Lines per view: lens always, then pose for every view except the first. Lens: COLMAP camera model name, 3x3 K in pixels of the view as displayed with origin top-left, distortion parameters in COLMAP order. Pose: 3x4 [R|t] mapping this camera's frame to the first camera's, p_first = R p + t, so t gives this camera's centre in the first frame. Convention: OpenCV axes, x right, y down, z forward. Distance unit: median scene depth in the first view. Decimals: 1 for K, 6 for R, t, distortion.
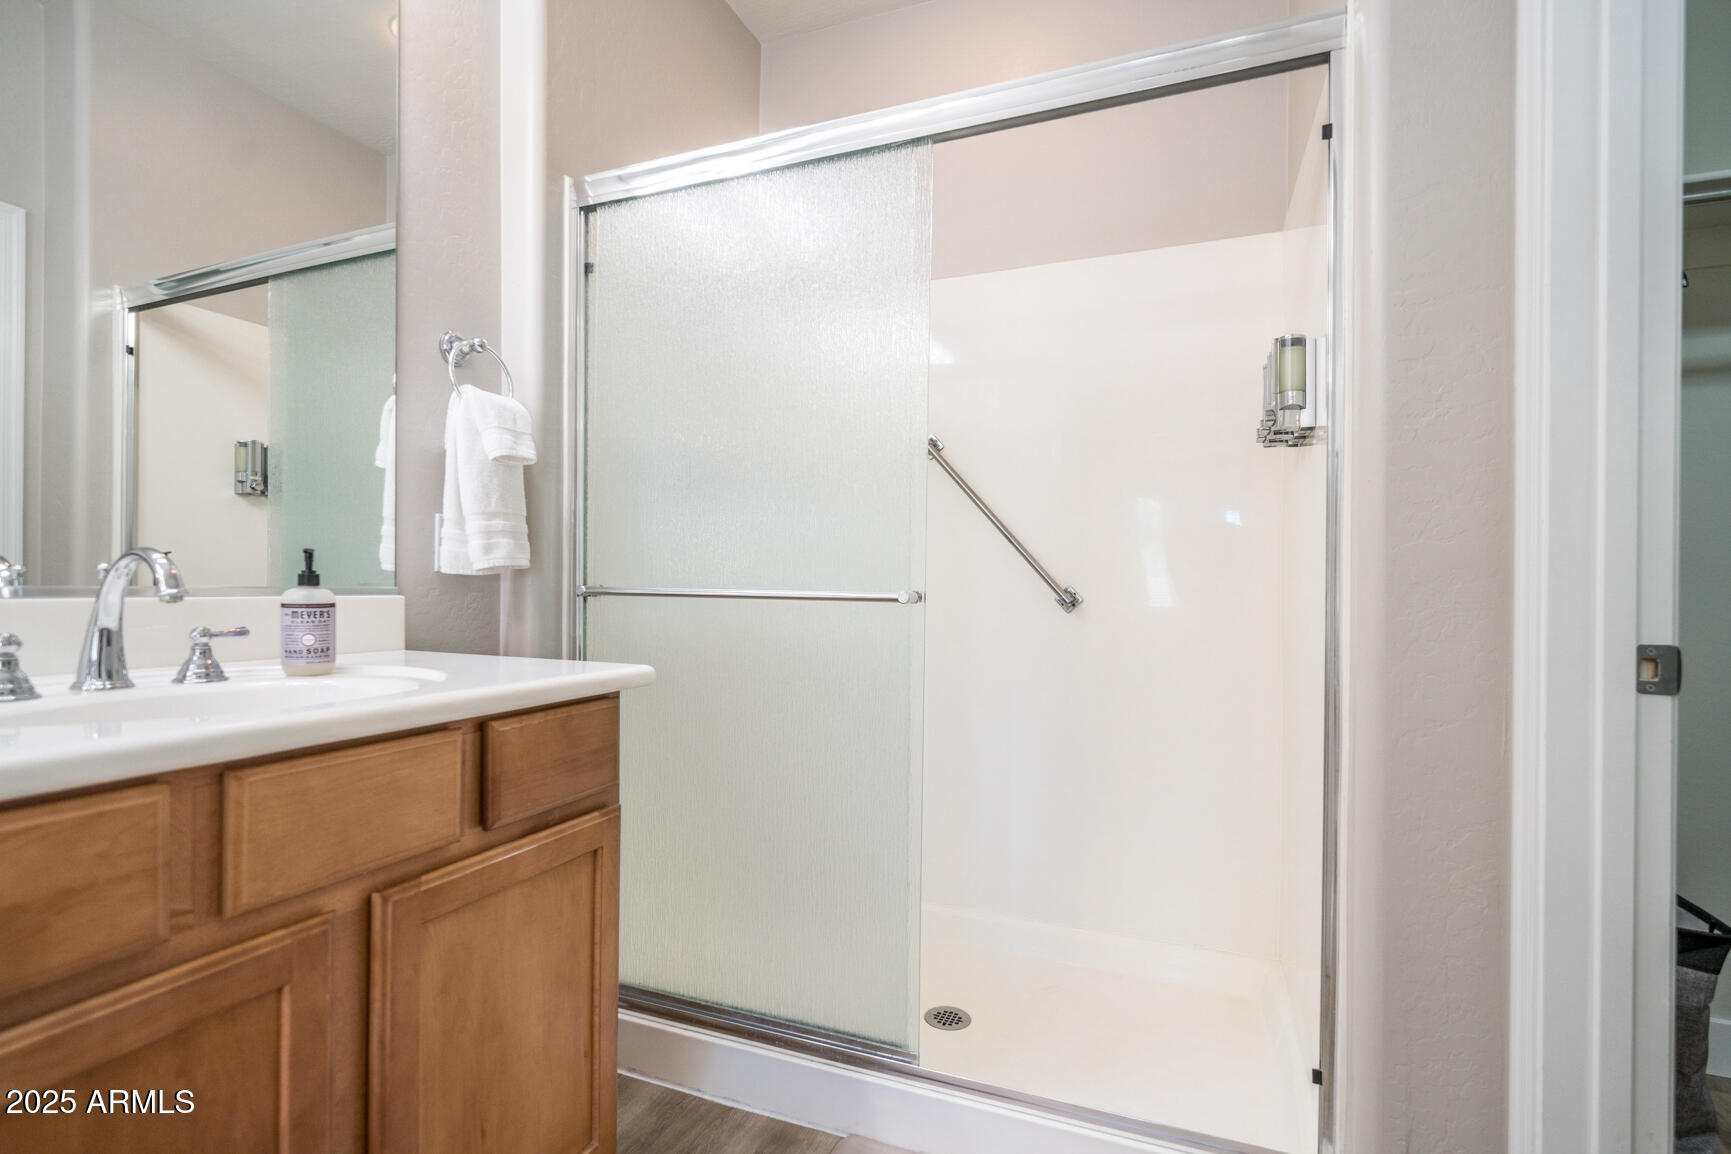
lens RADIAL K [[830.2, 0, 844.1], [0, 830.2, 586.1], [0, 0, 1]] dist [0.005970, -0.004047]
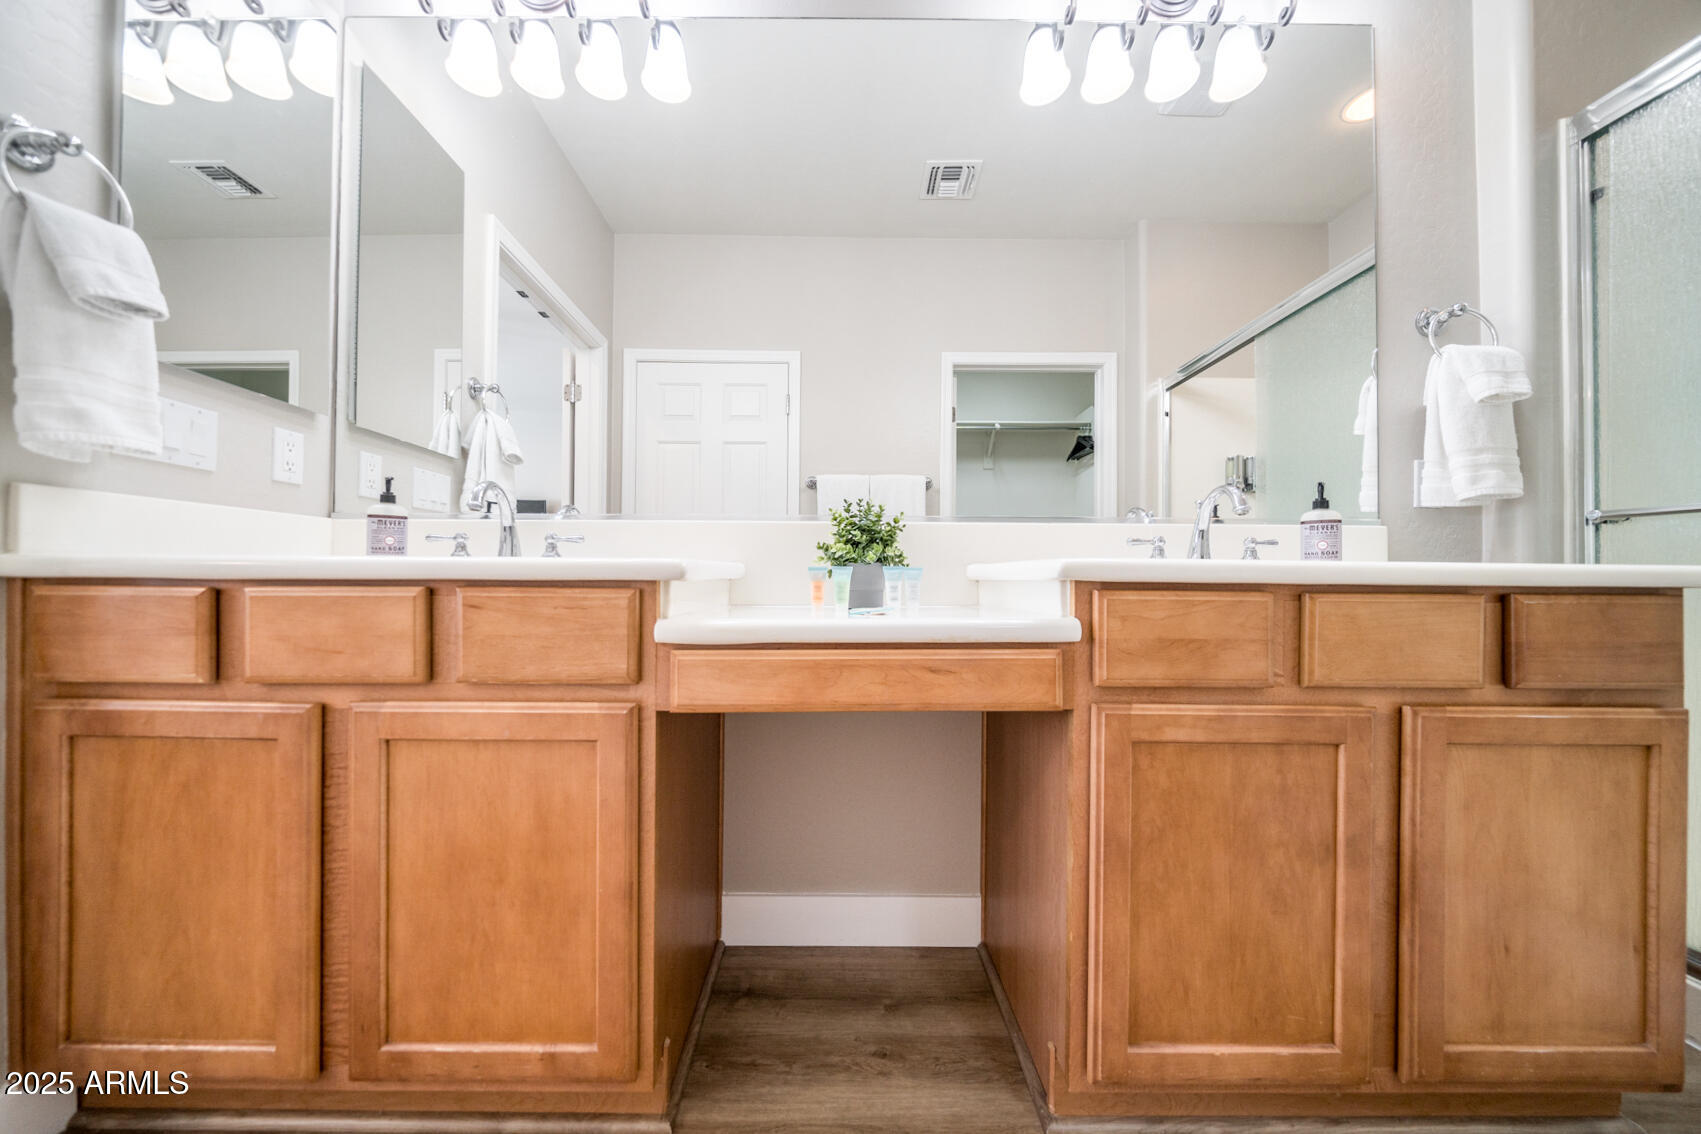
lens RADIAL K [[589.4, 0, 839.4], [0, 589.4, 572.7], [0, 0, 1]] dist [-0.009720, 0.001008]
pose [[0.383525, -0.013752, -0.923428, -0.022953], [-0.000701, 0.999885, -0.015181, 0.096629], [0.923530, 0.006469, 0.383471, -0.119745]]
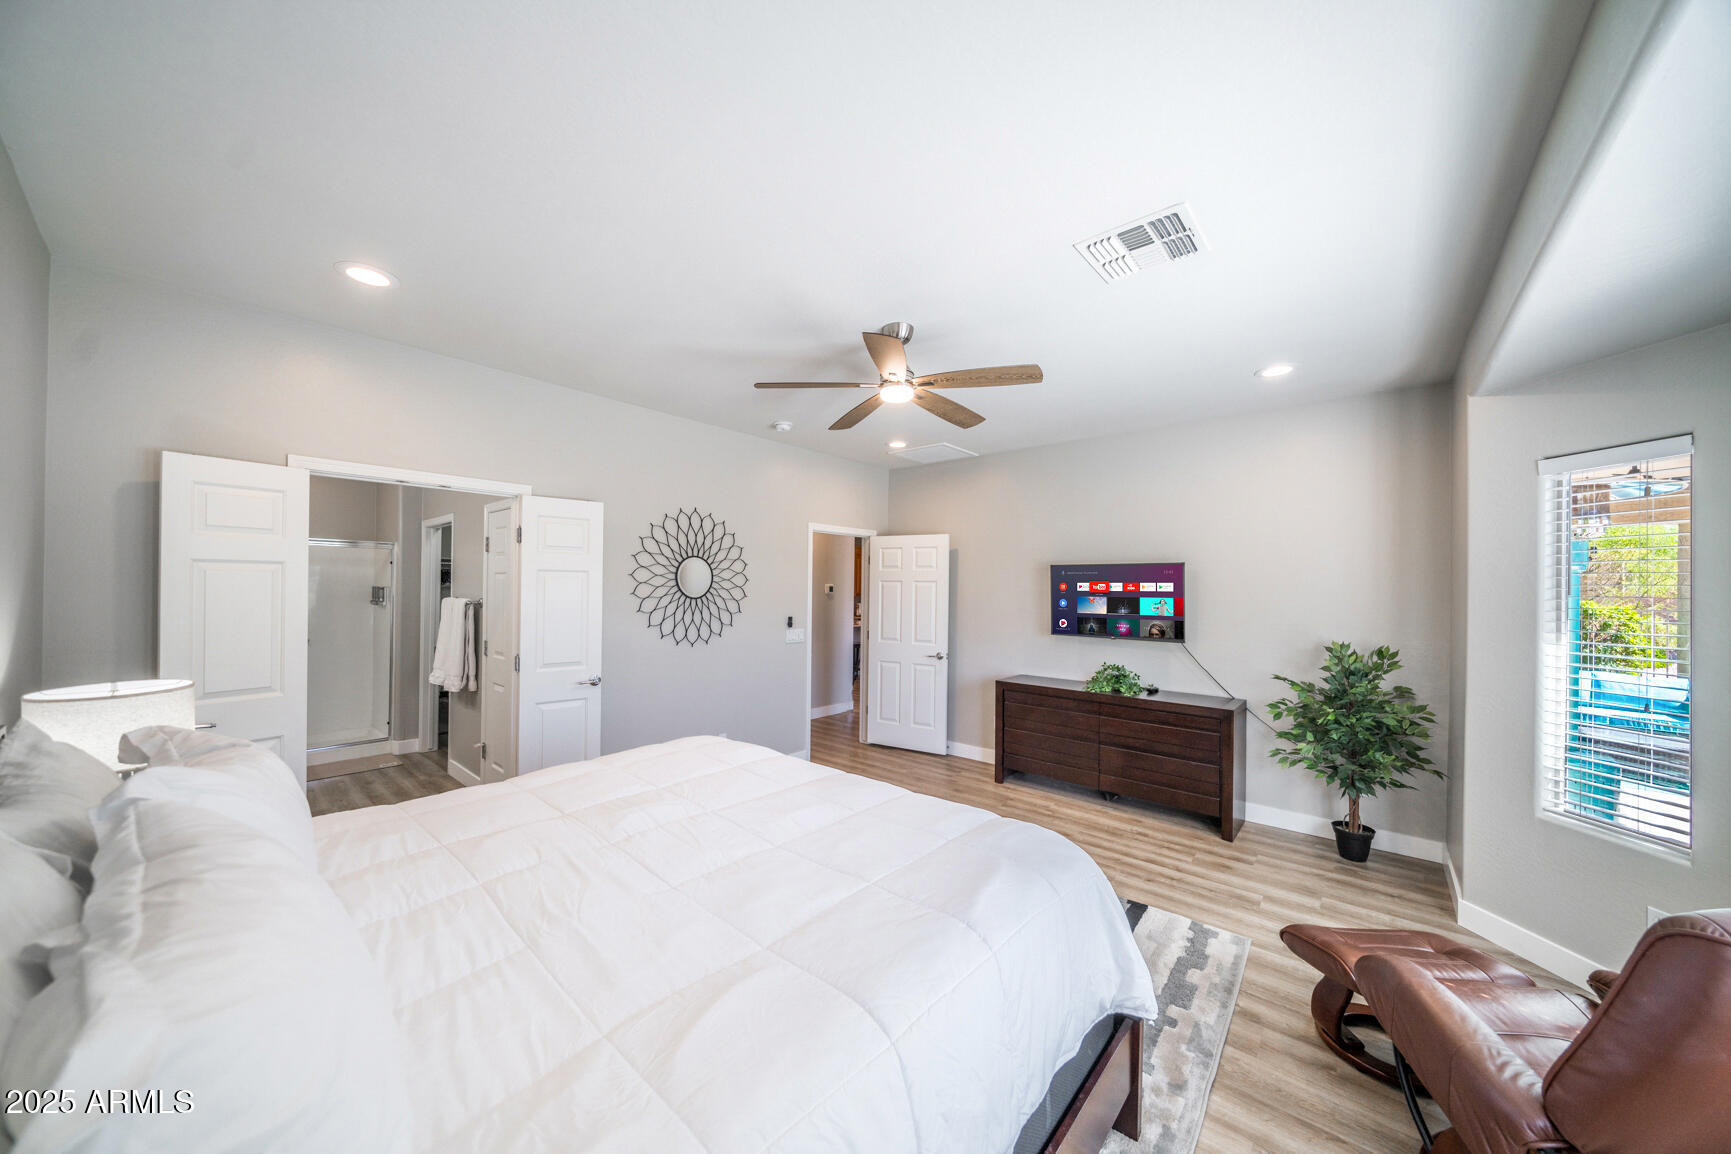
lens RADIAL K [[599.8, 0, 864.0], [0, 599.8, 580.2], [0, 0, 1]] dist [-0.009720, 0.001008]
pose [[0.317169, 0.002053, 0.948367, -1.915424], [-0.006373, 0.999980, -0.000034, -0.355294], [-0.948347, -0.006034, 0.317176, -2.855169]]
